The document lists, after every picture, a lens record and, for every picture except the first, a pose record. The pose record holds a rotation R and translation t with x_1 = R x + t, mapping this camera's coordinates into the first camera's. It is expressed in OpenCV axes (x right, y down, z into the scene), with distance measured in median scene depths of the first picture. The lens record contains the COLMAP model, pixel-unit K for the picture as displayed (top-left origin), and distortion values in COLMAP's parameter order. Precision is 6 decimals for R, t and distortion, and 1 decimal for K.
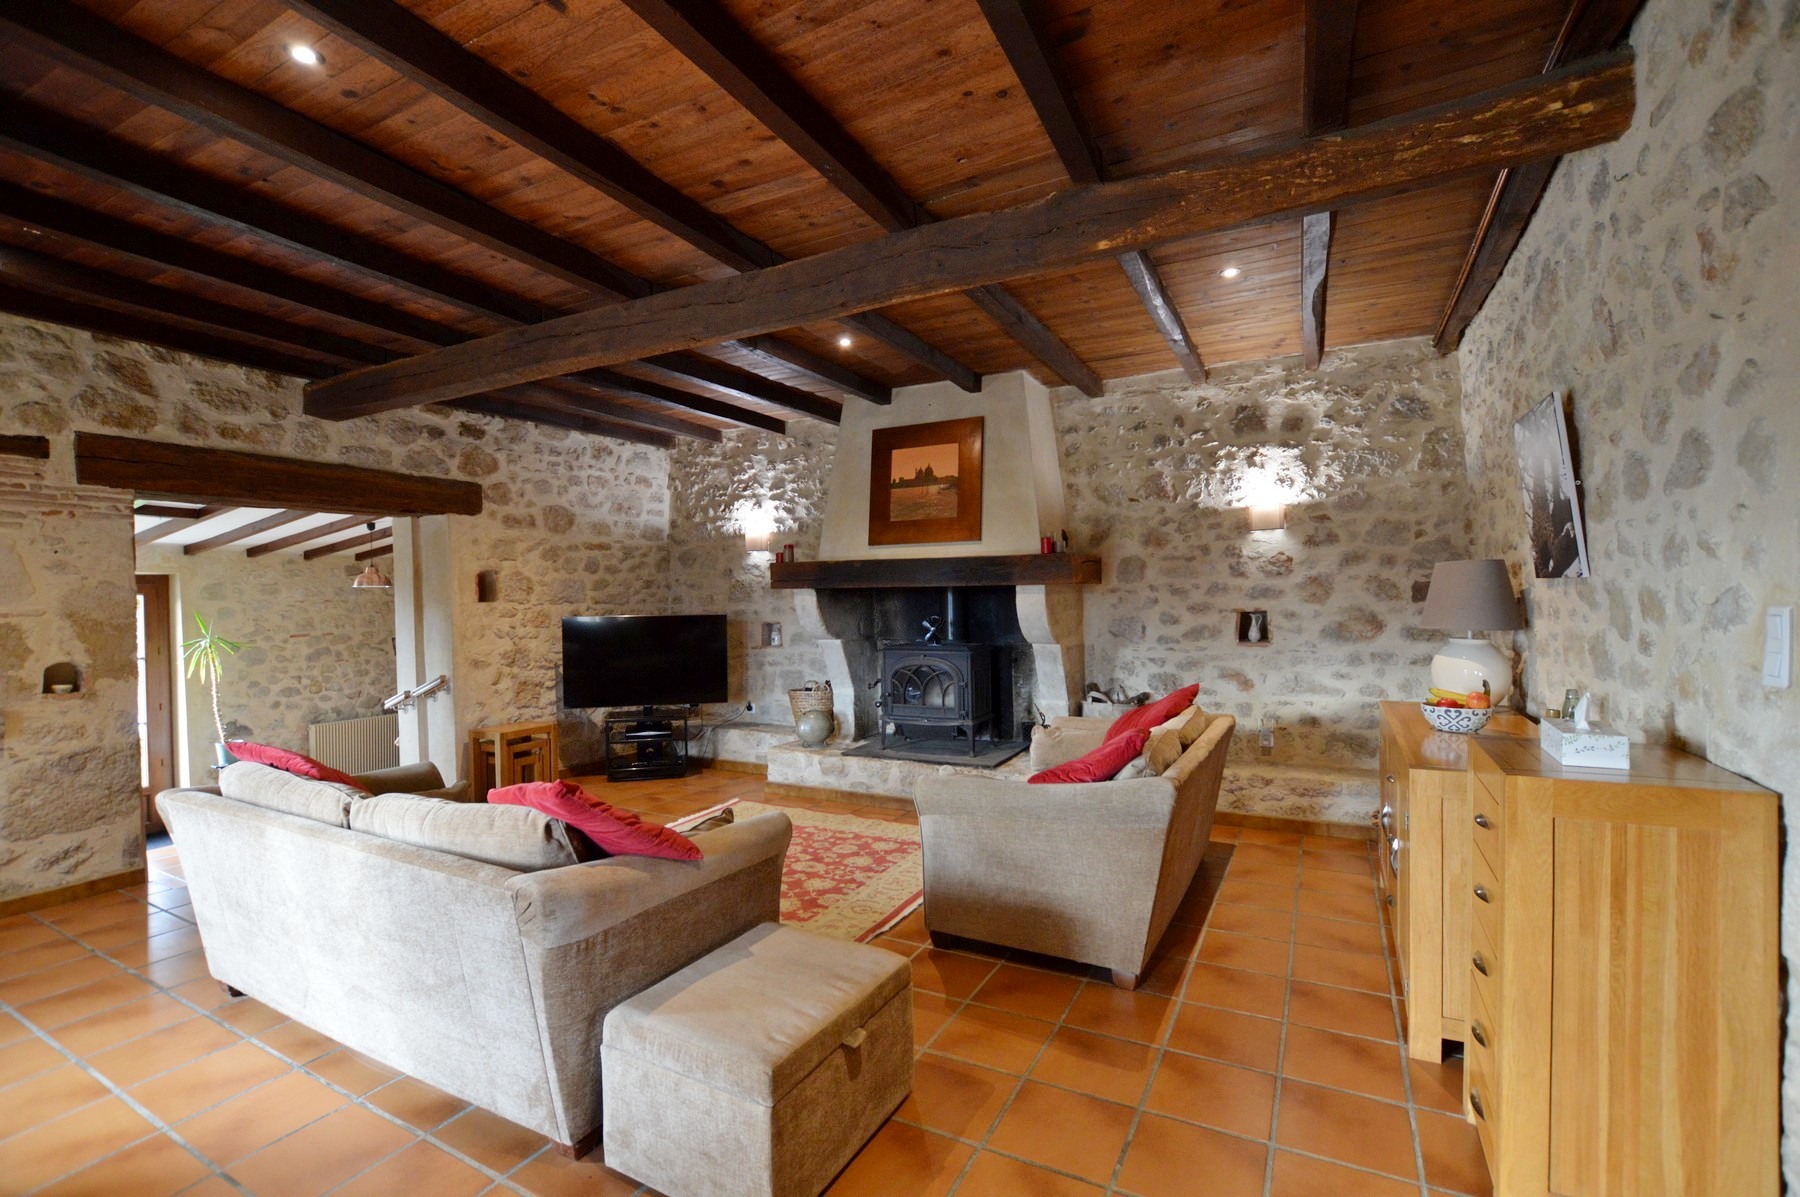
lens RADIAL K [[802.4, 0, 904.3], [0, 802.4, 594.1], [0, 0, 1]] dist [-0.025118, 0.000599]
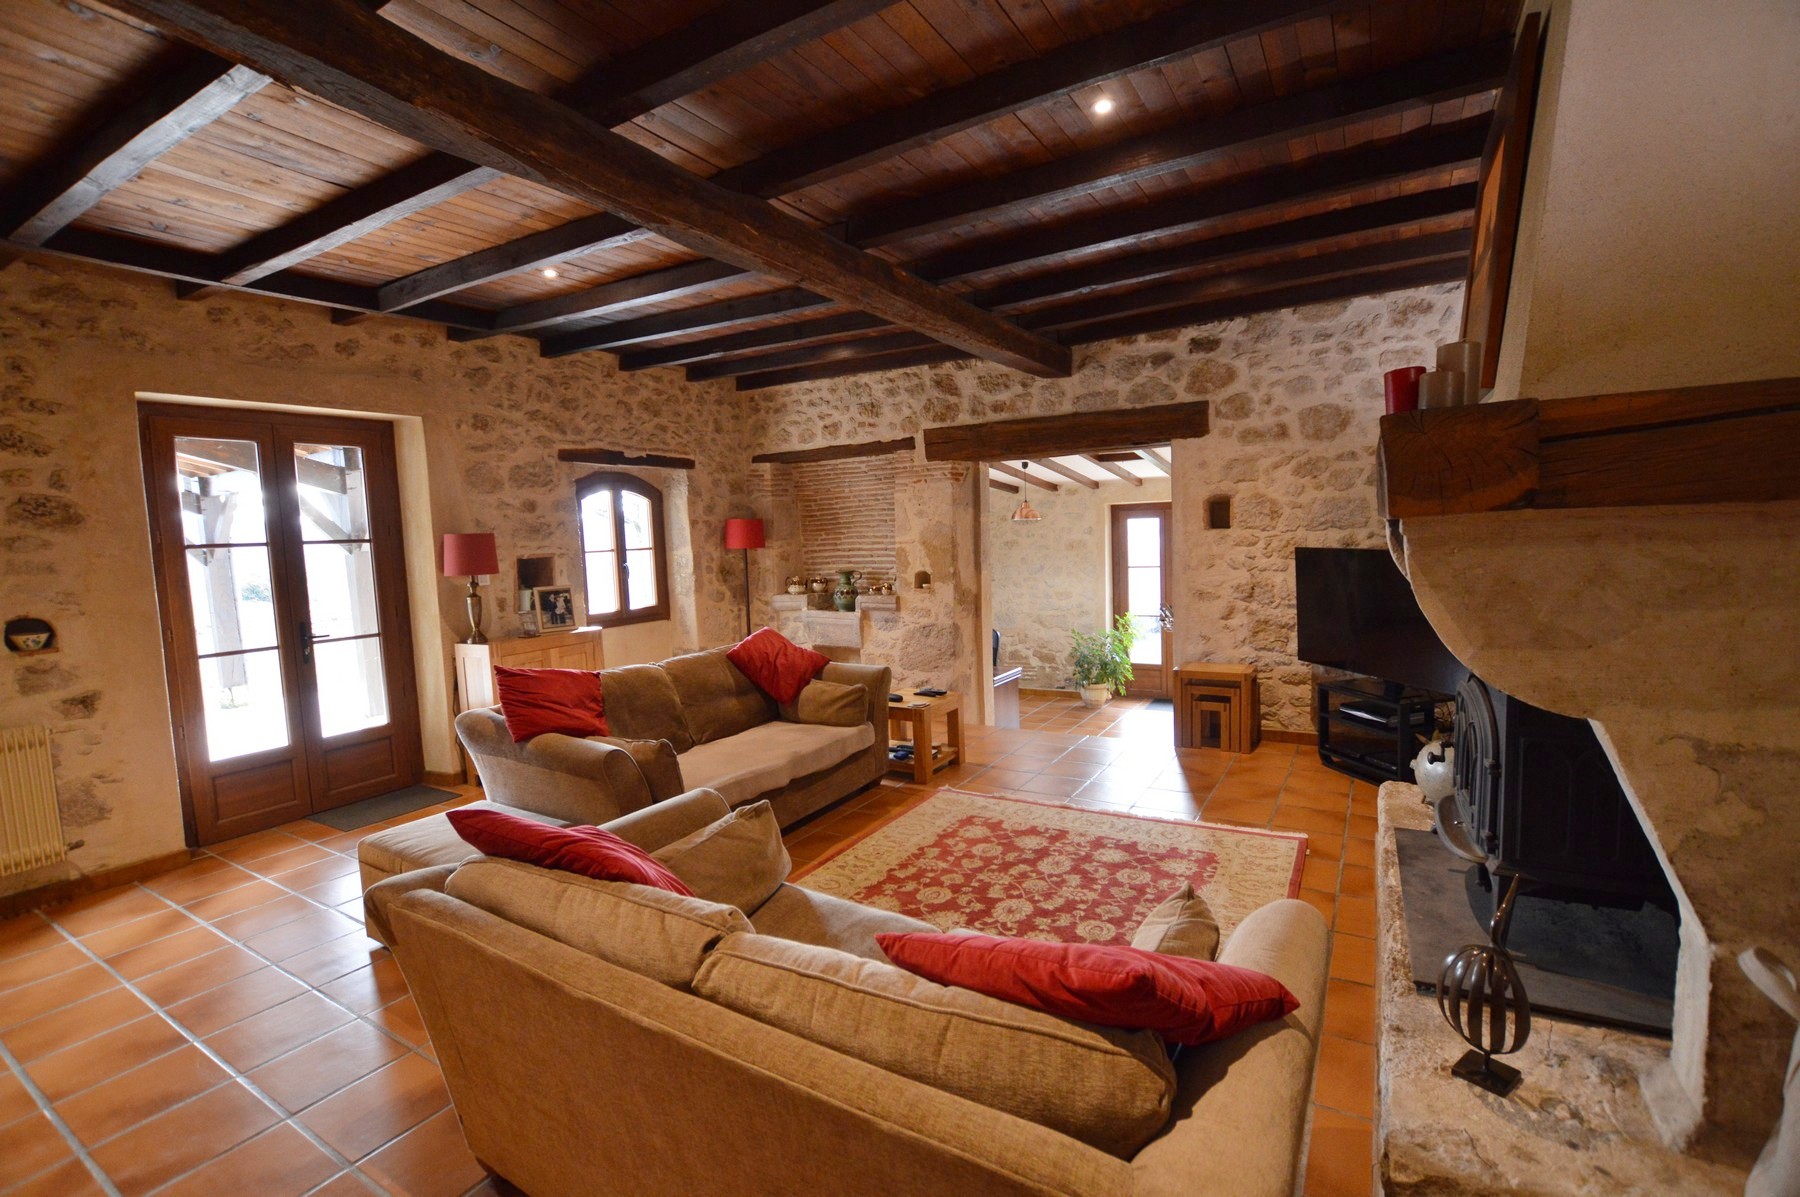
lens RADIAL K [[802.4, 0, 904.5], [0, 802.4, 601.5], [0, 0, 1]] dist [-0.025118, 0.000599]
pose [[-0.046329, 0.102177, -0.993687, 0.429154], [0.039727, 0.994156, 0.100373, -0.014583], [0.998136, -0.034827, -0.050117, 0.692024]]
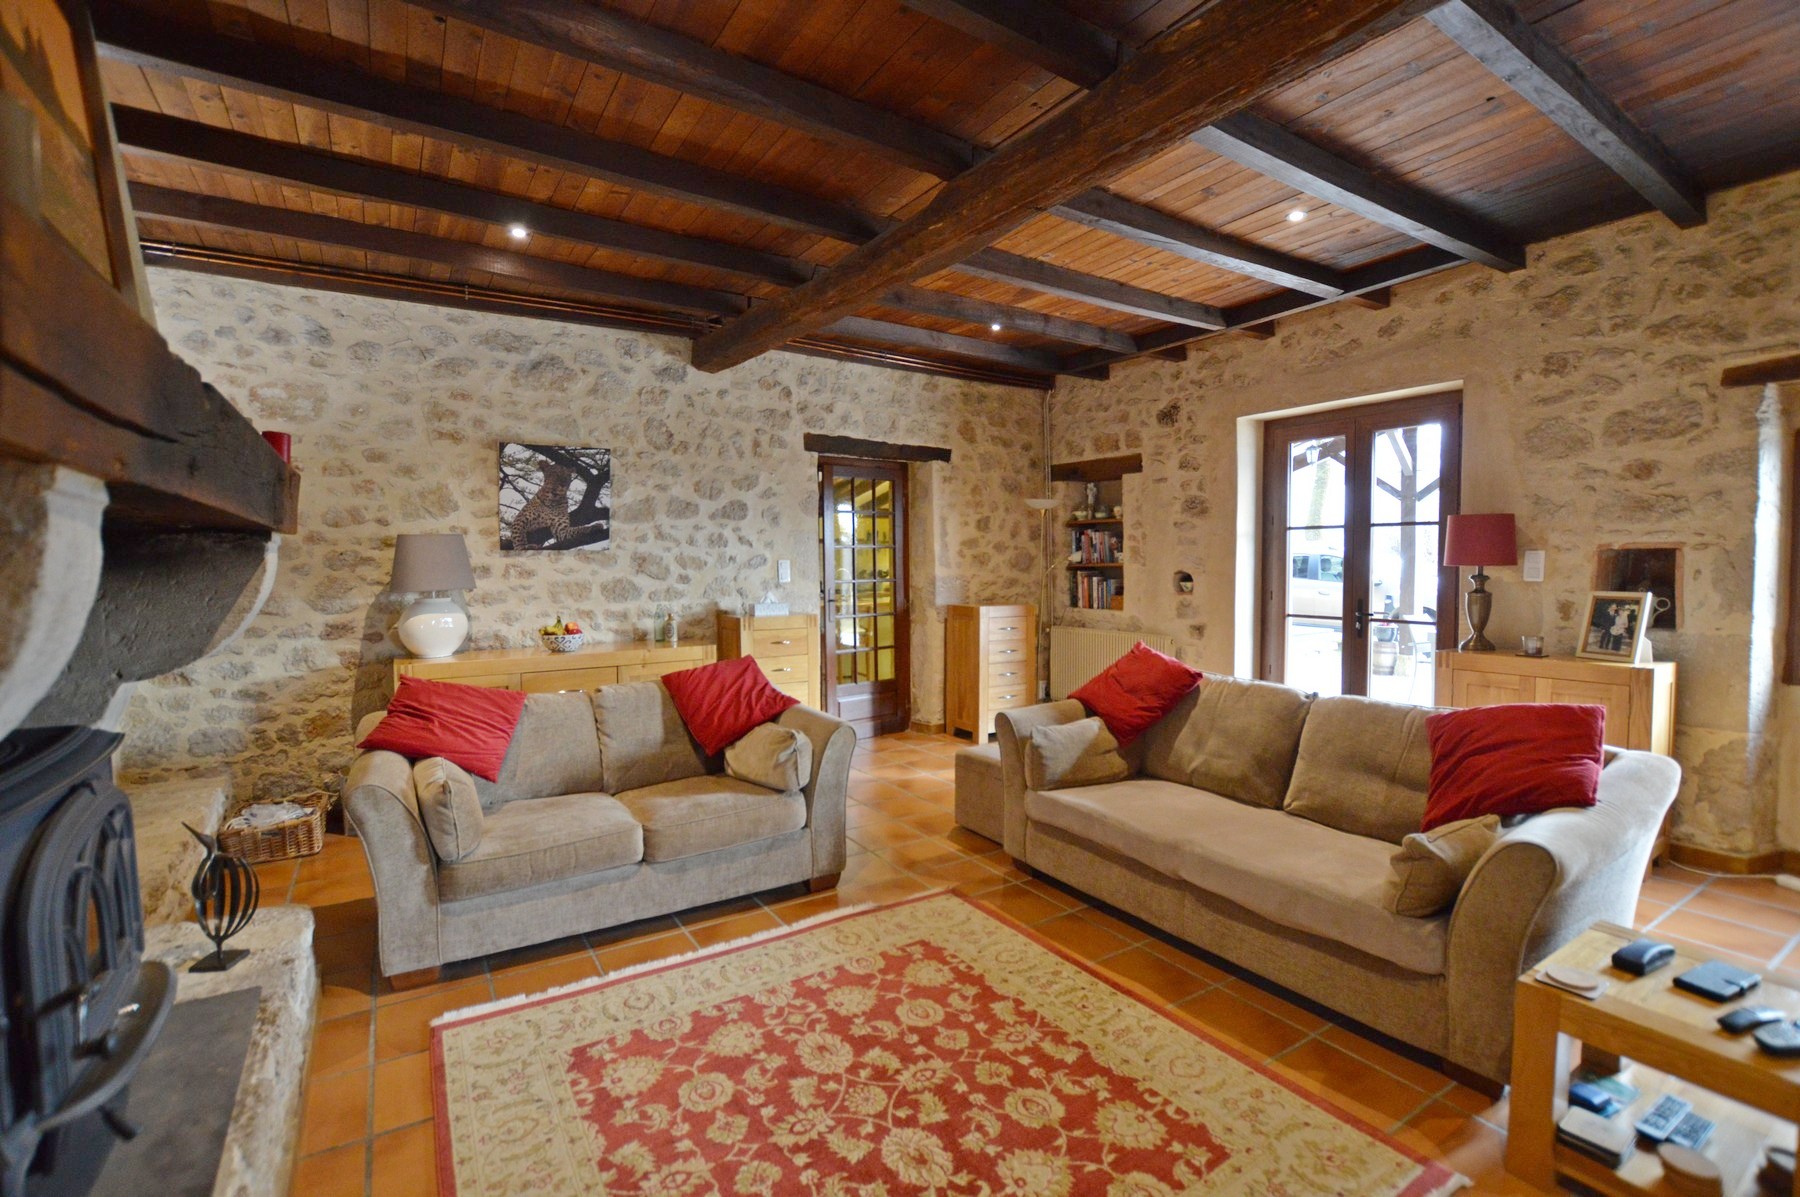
lens RADIAL K [[802.4, 0, 897.5], [0, 802.4, 601.7], [0, 0, 1]] dist [-0.025118, 0.000599]
pose [[-0.867624, -0.006411, 0.497180, -0.308586], [0.020325, 0.998624, 0.048347, 0.012313], [-0.496805, 0.052052, -0.866300, 1.036001]]
